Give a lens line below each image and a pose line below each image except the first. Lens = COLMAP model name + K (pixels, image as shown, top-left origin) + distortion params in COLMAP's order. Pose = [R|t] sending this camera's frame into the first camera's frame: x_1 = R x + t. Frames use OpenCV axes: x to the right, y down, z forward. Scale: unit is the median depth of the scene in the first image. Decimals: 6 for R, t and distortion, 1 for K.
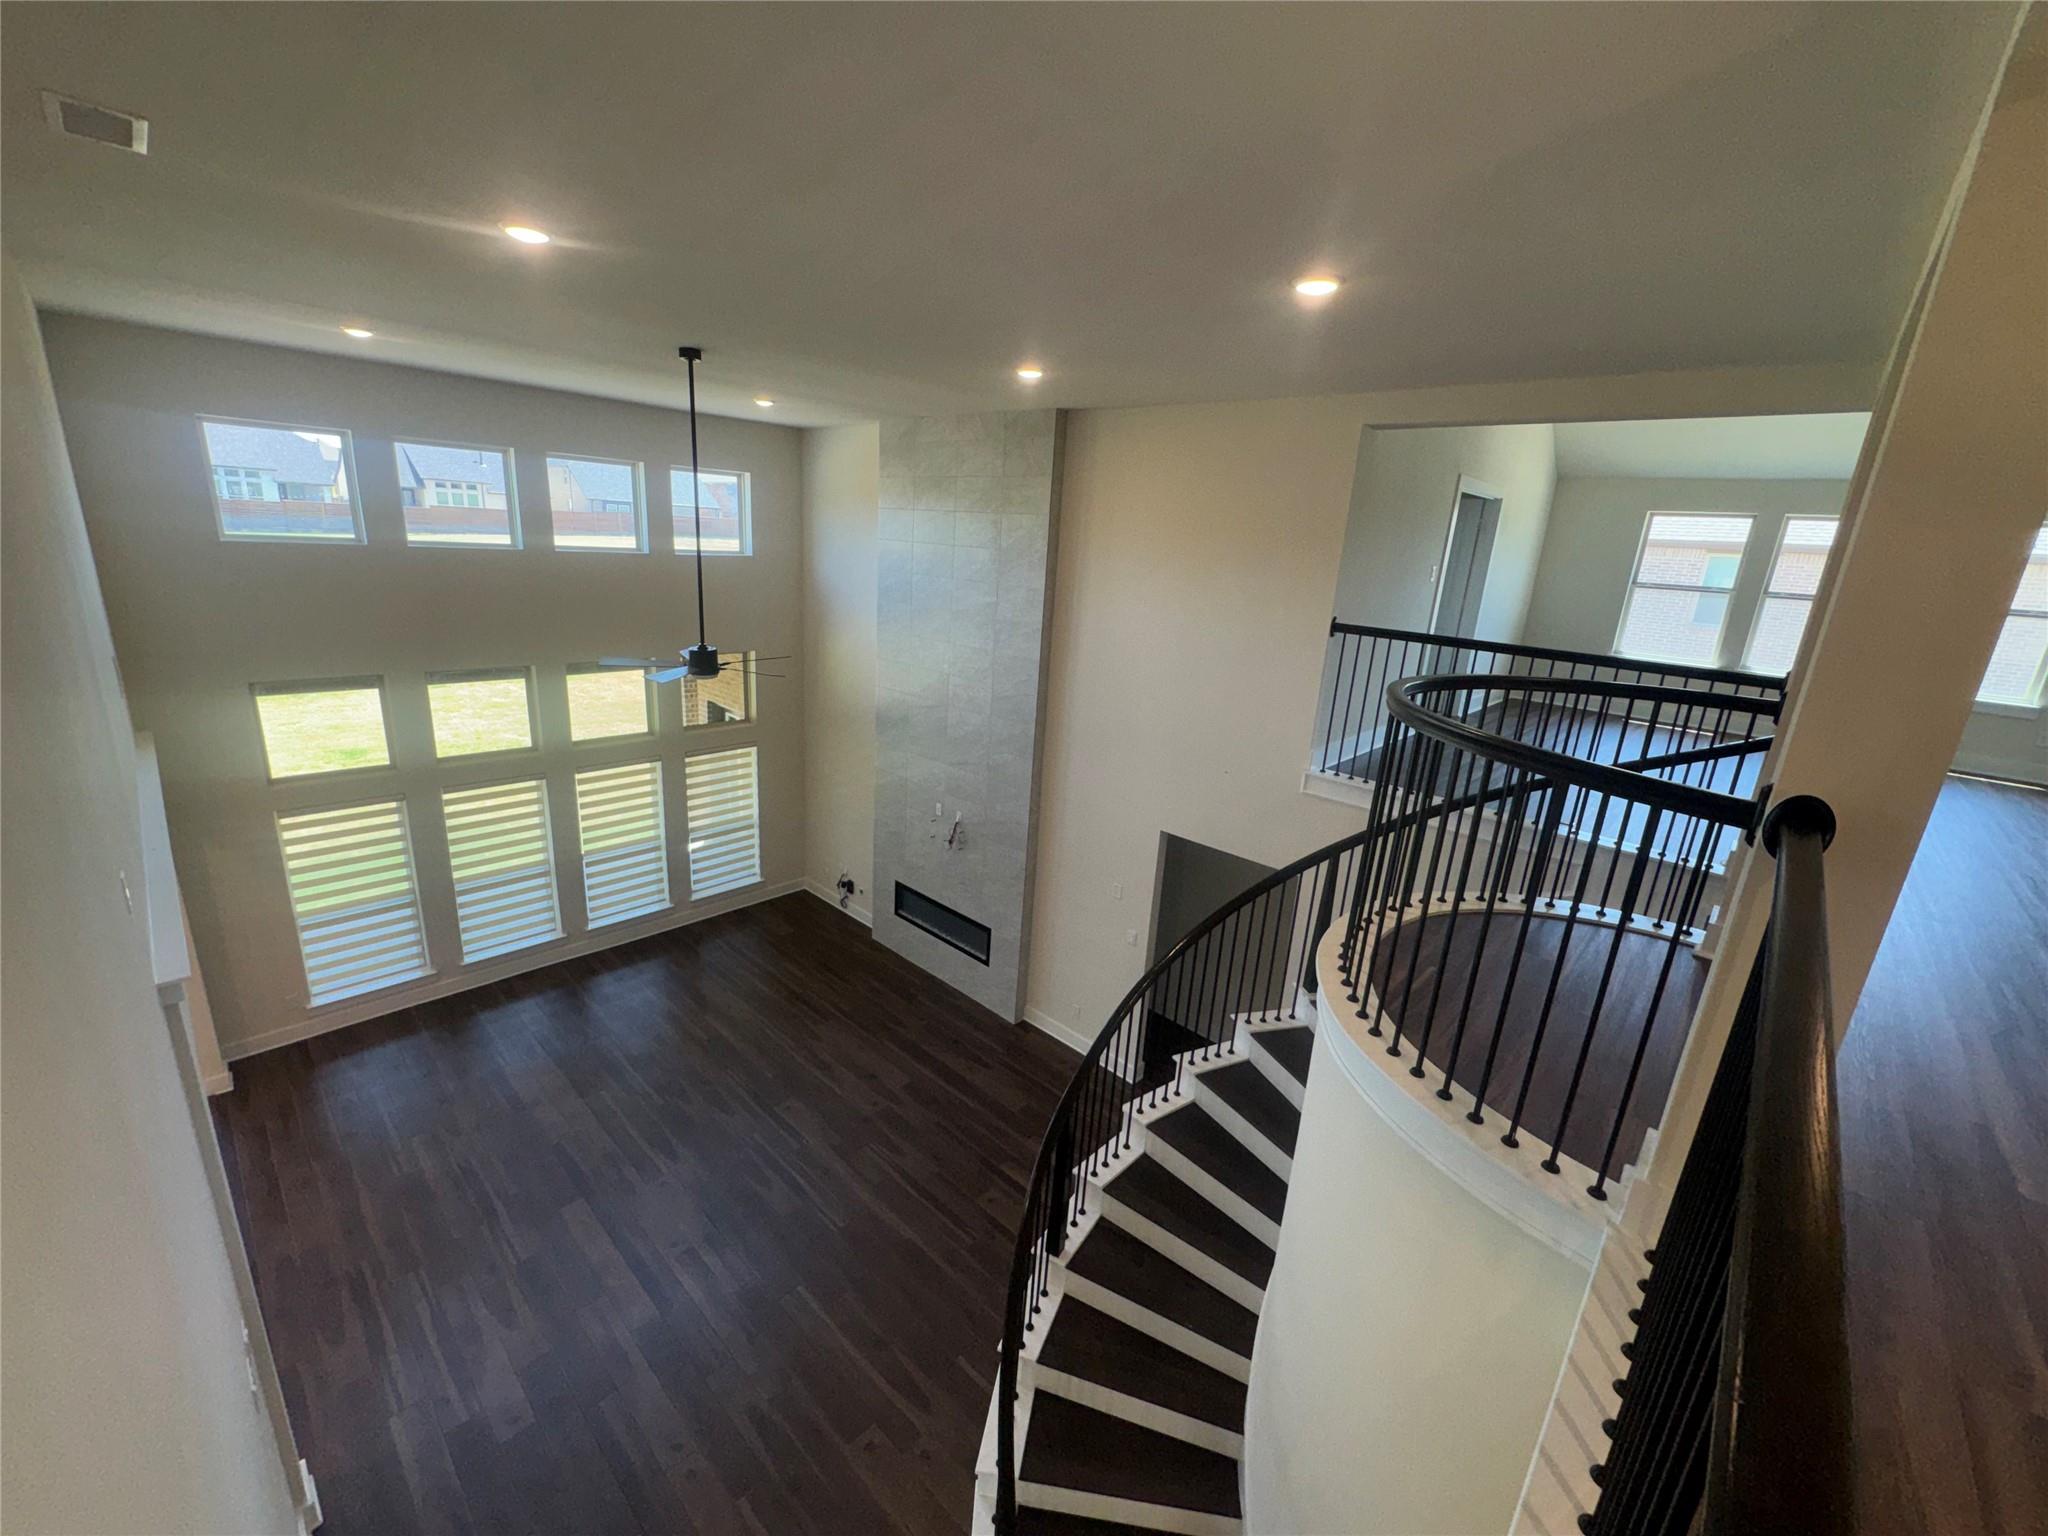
lens RADIAL K [[812.7, 0, 1027.9], [0, 812.7, 772.7], [0, 0, 1]] dist [-0.000003, -0.000365]
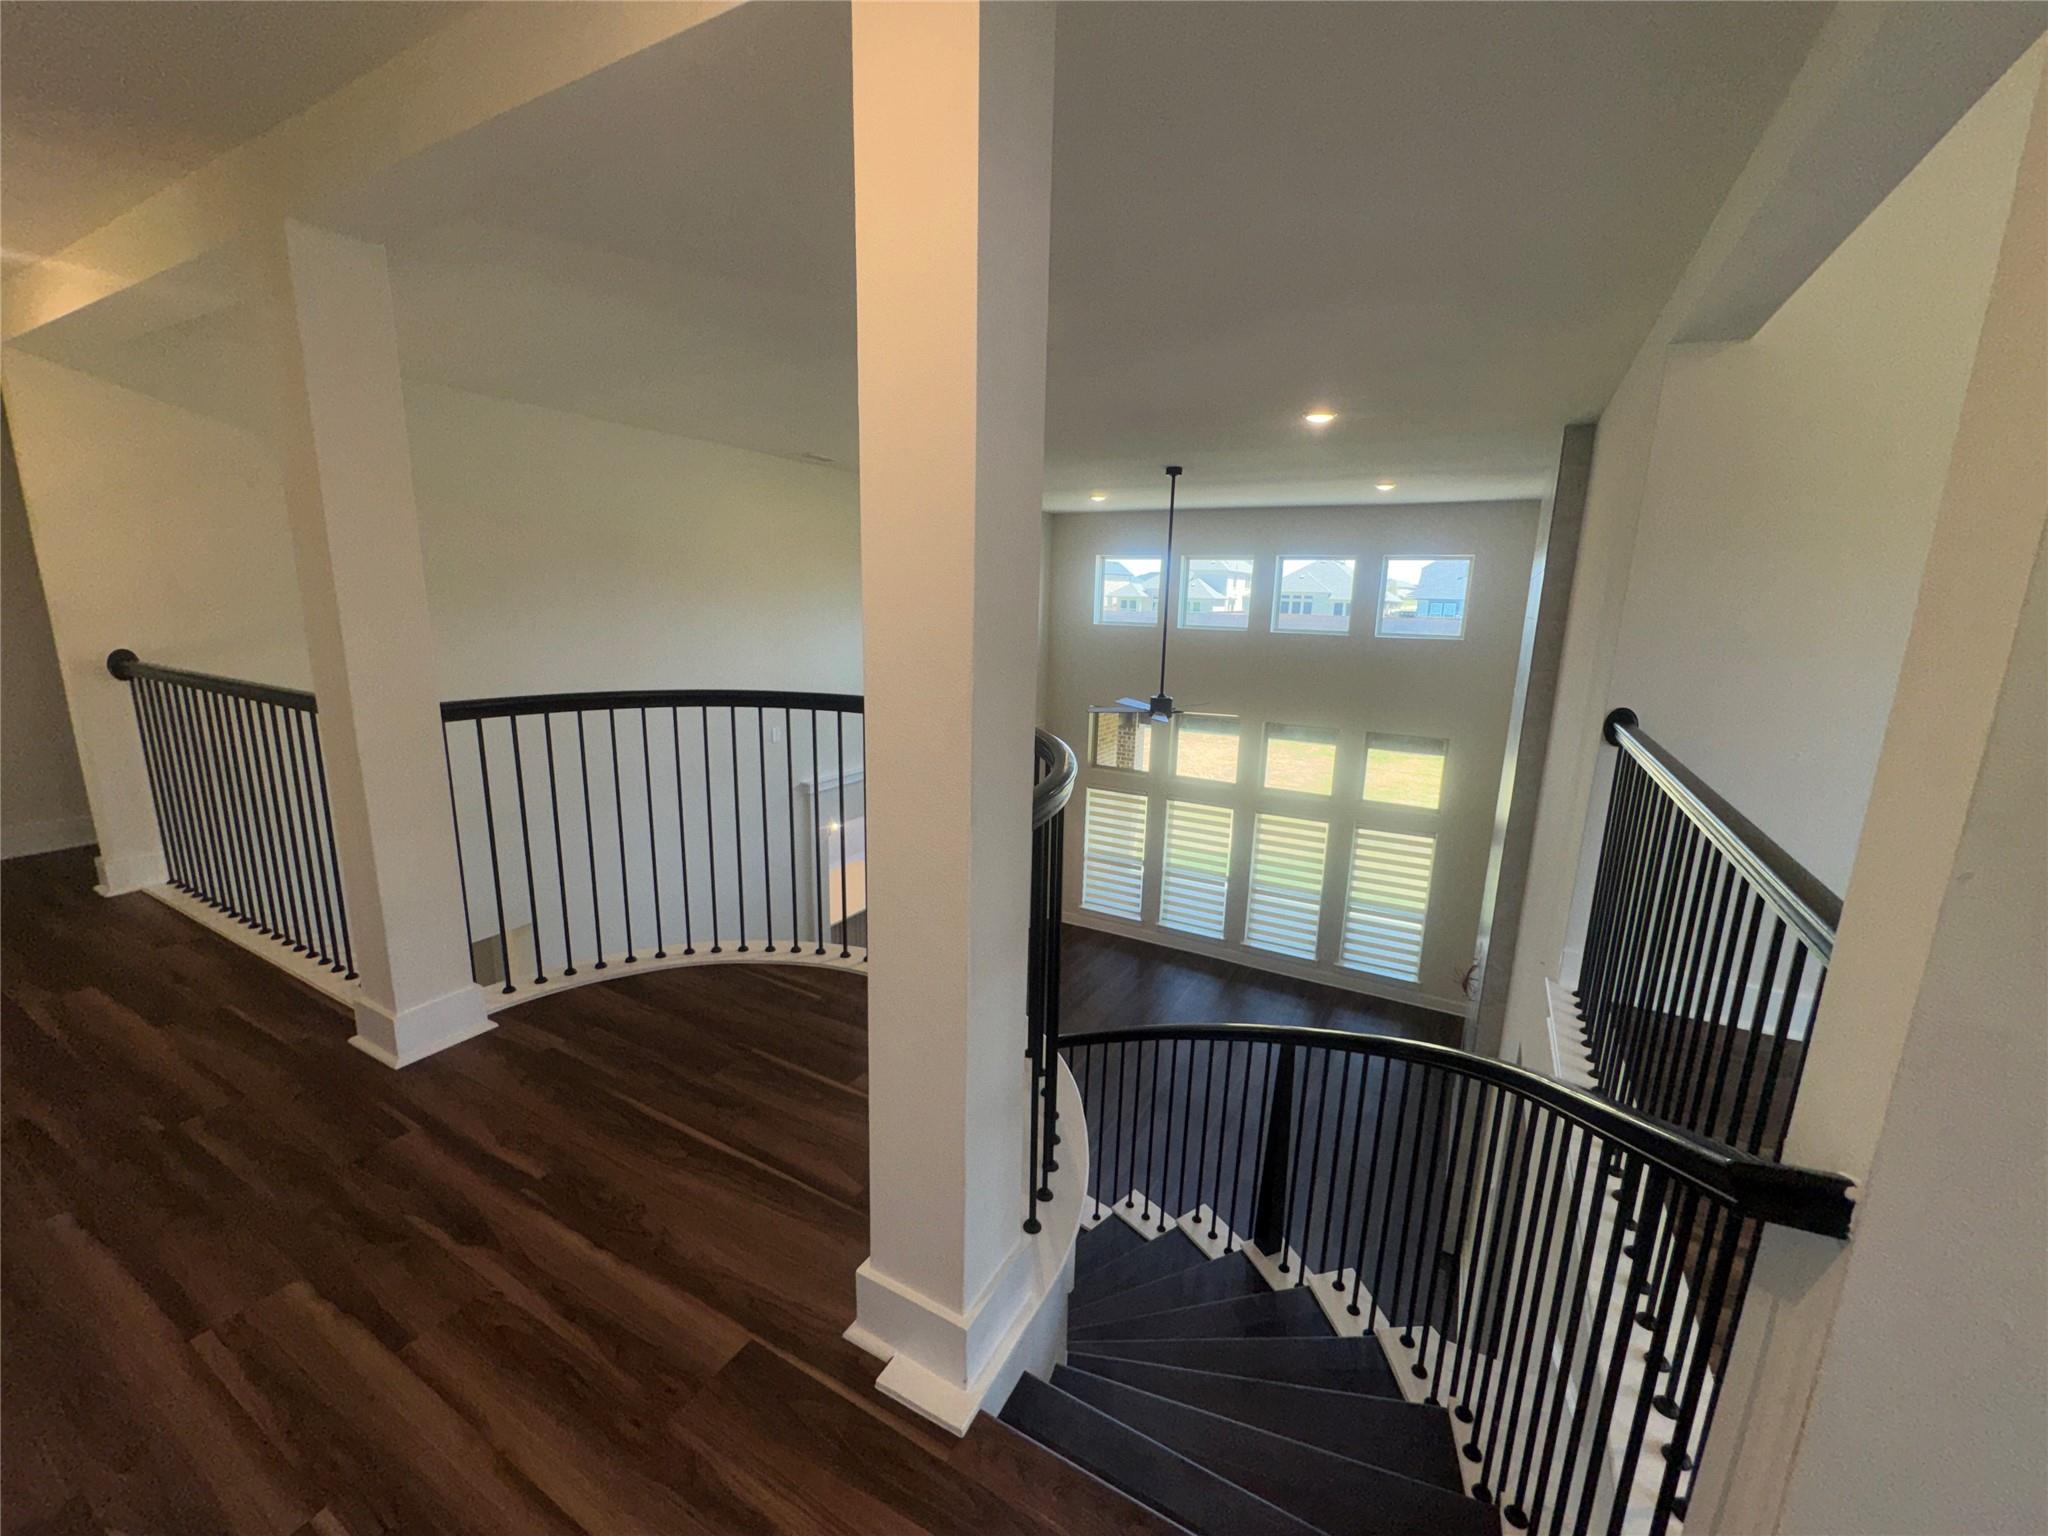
lens RADIAL K [[812.7, 0, 1026.7], [0, 812.7, 763.2], [0, 0, 1]] dist [-0.000003, -0.000365]
pose [[0.229457, 0.137830, -0.963510, 0.500940], [-0.280114, 0.957393, 0.070247, -0.054577], [0.932140, 0.253774, 0.258289, 0.331773]]
